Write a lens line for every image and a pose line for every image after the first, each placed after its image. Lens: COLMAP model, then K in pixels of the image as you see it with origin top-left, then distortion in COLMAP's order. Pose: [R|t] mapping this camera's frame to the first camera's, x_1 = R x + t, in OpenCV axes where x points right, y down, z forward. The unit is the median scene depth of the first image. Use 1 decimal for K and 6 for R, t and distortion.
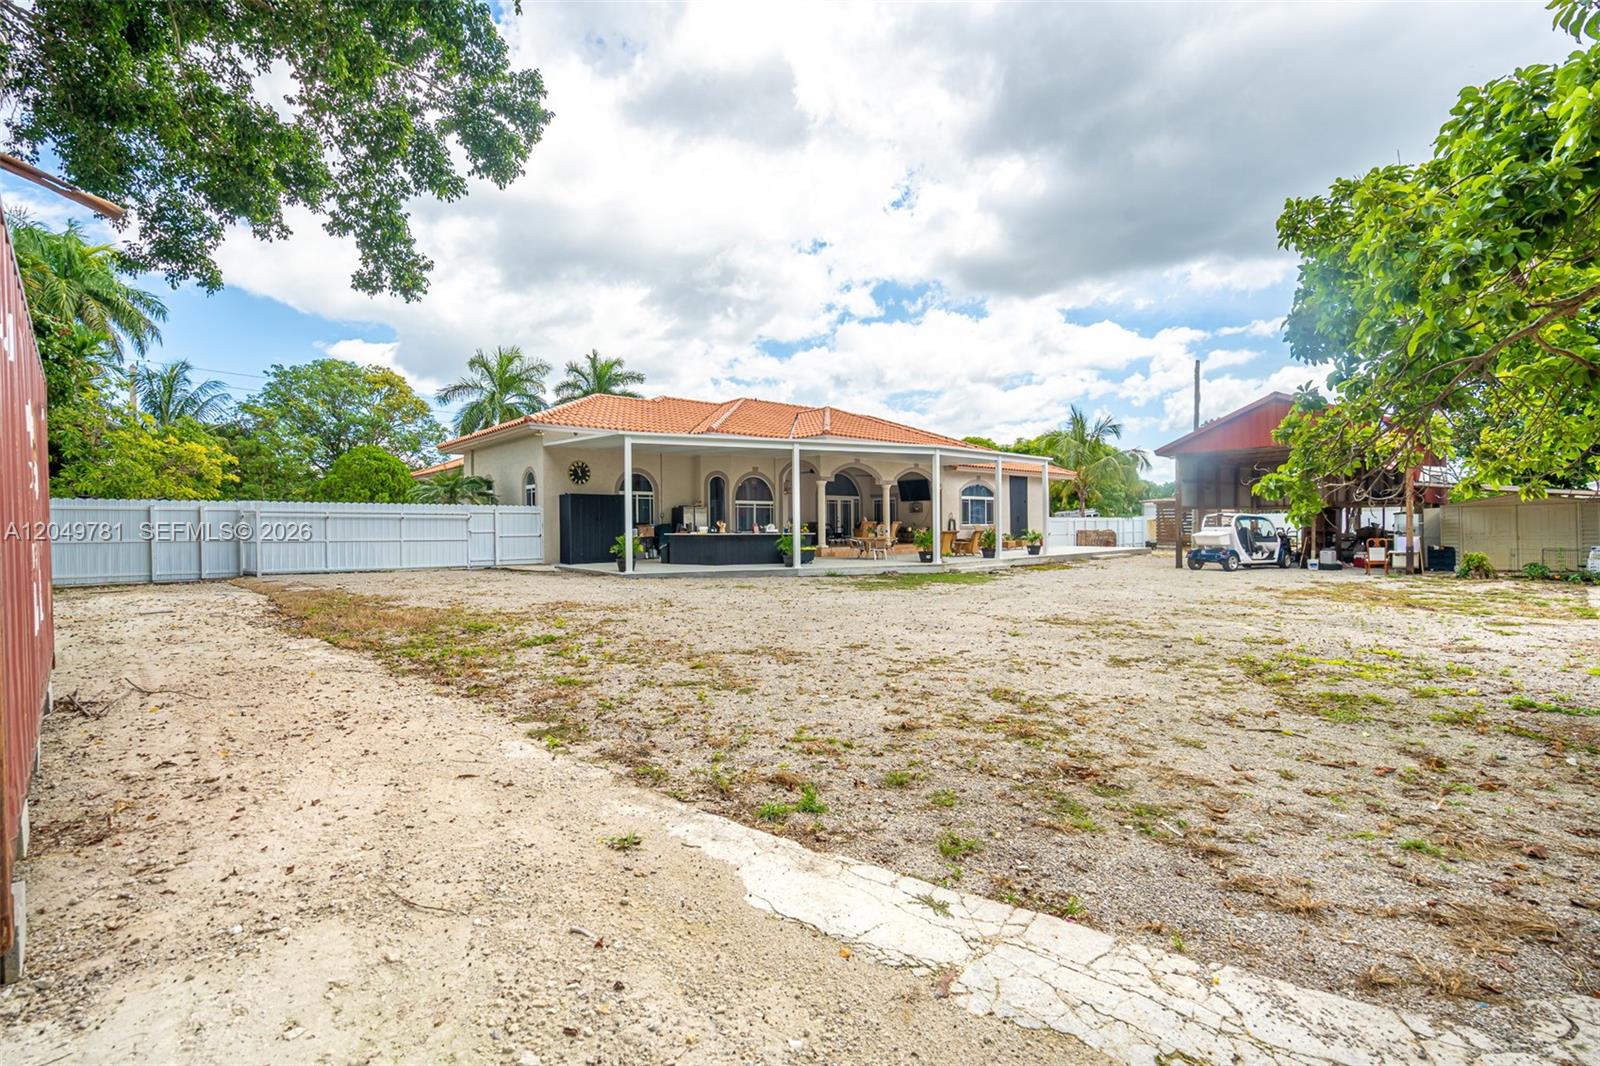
lens RADIAL K [[723.0, 0, 798.1], [0, 723.0, 525.2], [0, 0, 1]] dist [-0.002314, 0.003505]
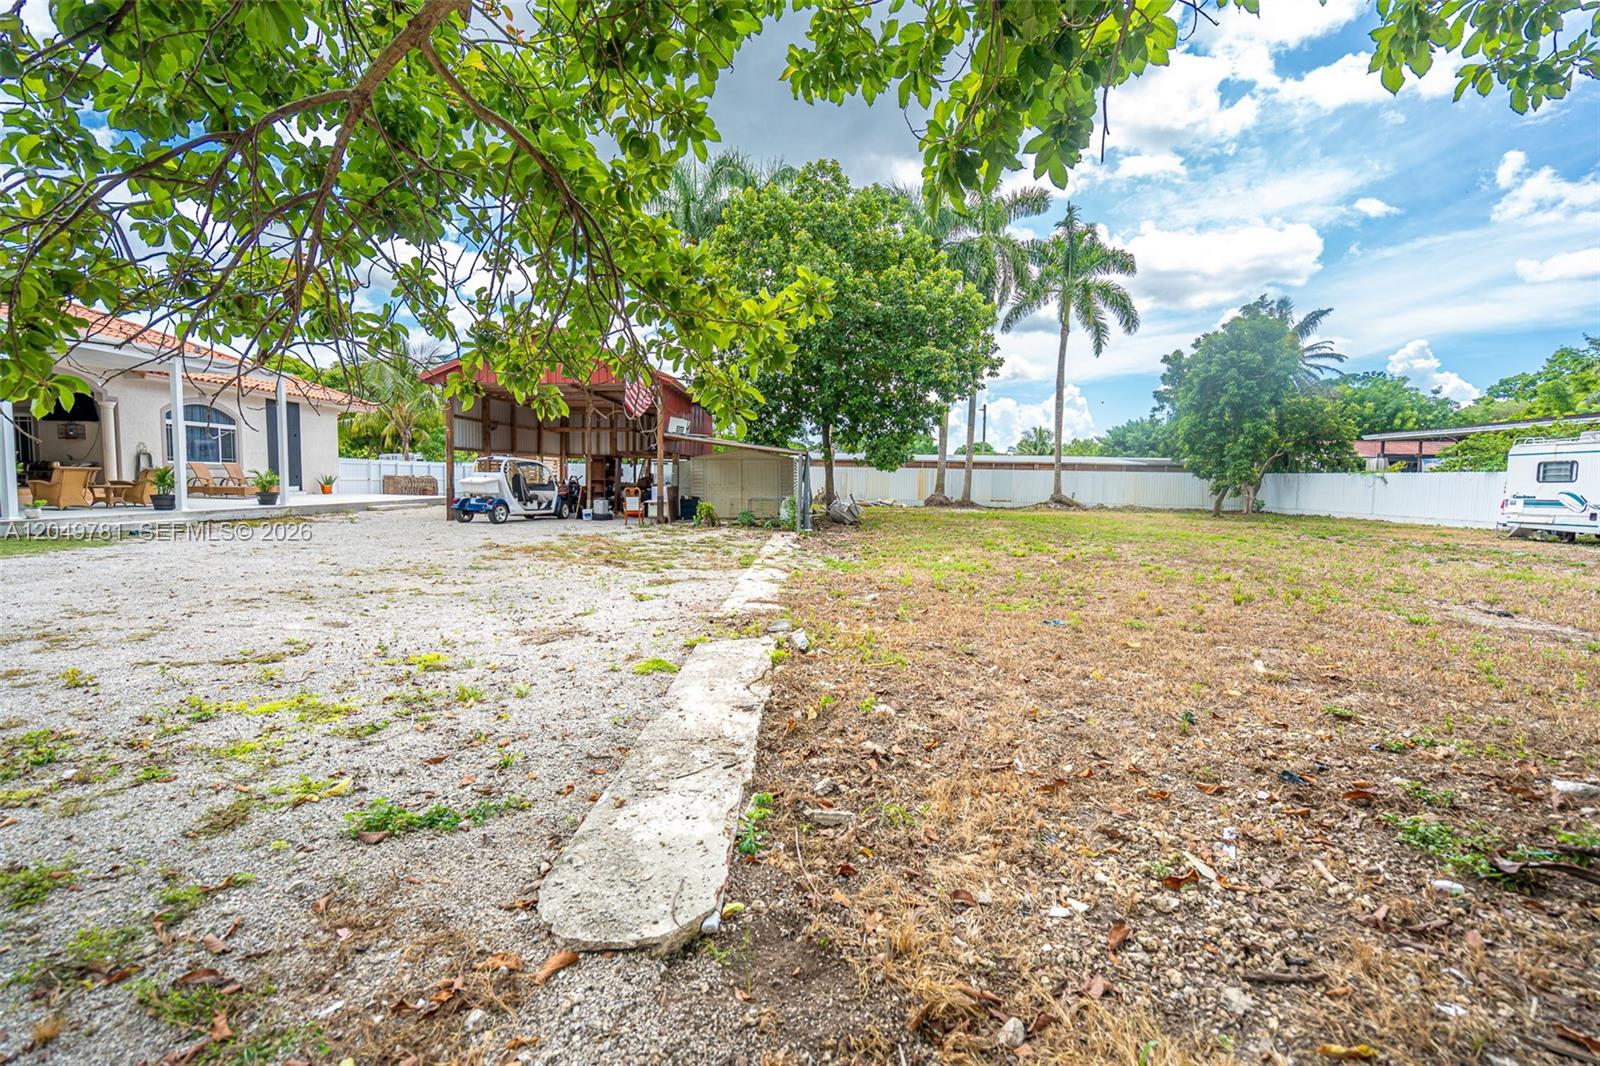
lens RADIAL K [[723.0, 0, 800.8], [0, 723.0, 526.2], [0, 0, 1]] dist [-0.002314, 0.003505]
pose [[0.700749, -0.024146, 0.712999, 0.231101], [-0.026262, 0.997877, 0.059604, 0.005271], [-0.712924, -0.060492, 0.698627, 0.132190]]
